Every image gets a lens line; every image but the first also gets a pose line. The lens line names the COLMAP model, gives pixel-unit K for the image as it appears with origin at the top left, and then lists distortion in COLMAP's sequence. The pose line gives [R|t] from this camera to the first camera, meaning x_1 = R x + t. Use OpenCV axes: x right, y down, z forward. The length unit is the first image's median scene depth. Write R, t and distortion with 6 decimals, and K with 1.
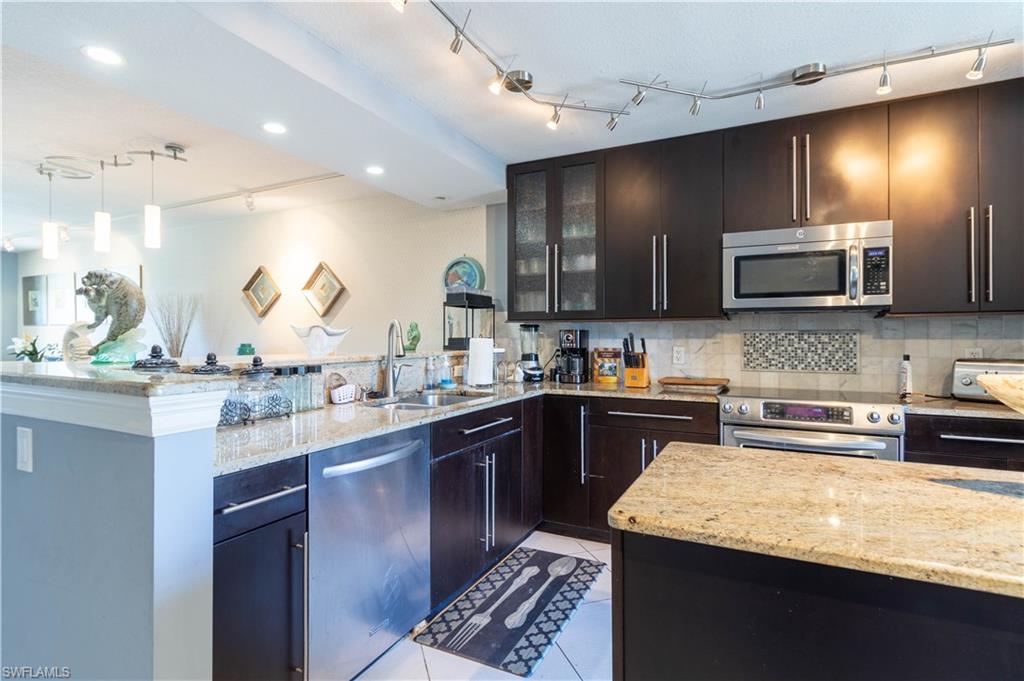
lens RADIAL K [[500.0, 0, 507.9], [0, 500.0, 335.6], [0, 0, 1]] dist [-0.003903, -0.001519]
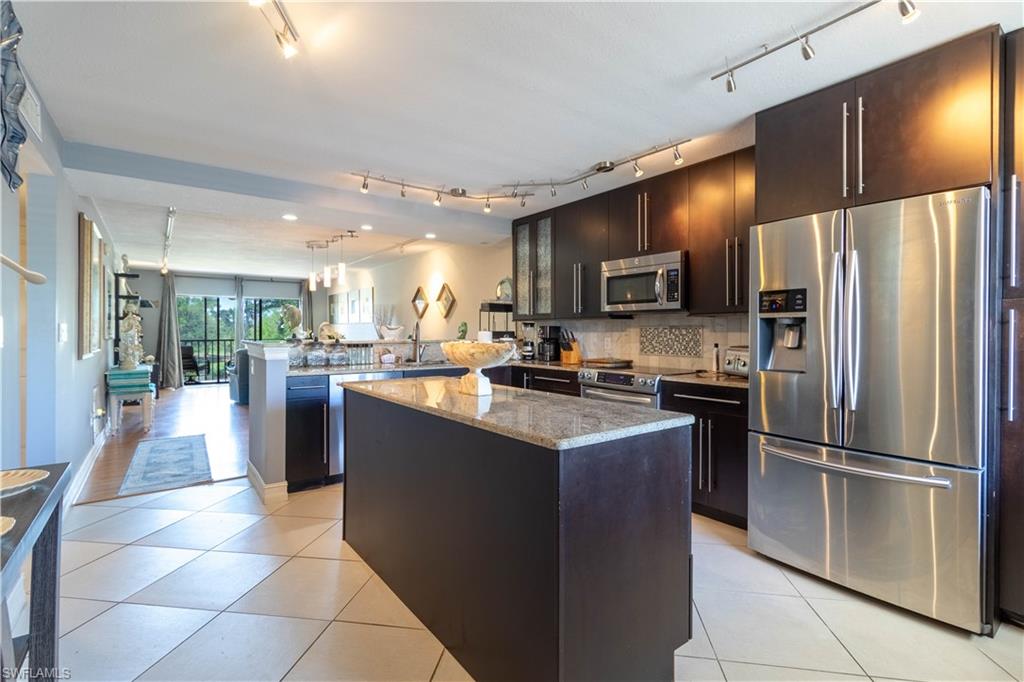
lens RADIAL K [[500.0, 0, 519.5], [0, 500.0, 337.5], [0, 0, 1]] dist [-0.003903, -0.001519]
pose [[0.886264, 0.006100, -0.463140, 0.916031], [0.000486, 0.999900, 0.014099, 0.001978], [0.463180, -0.012721, 0.886173, -0.464993]]
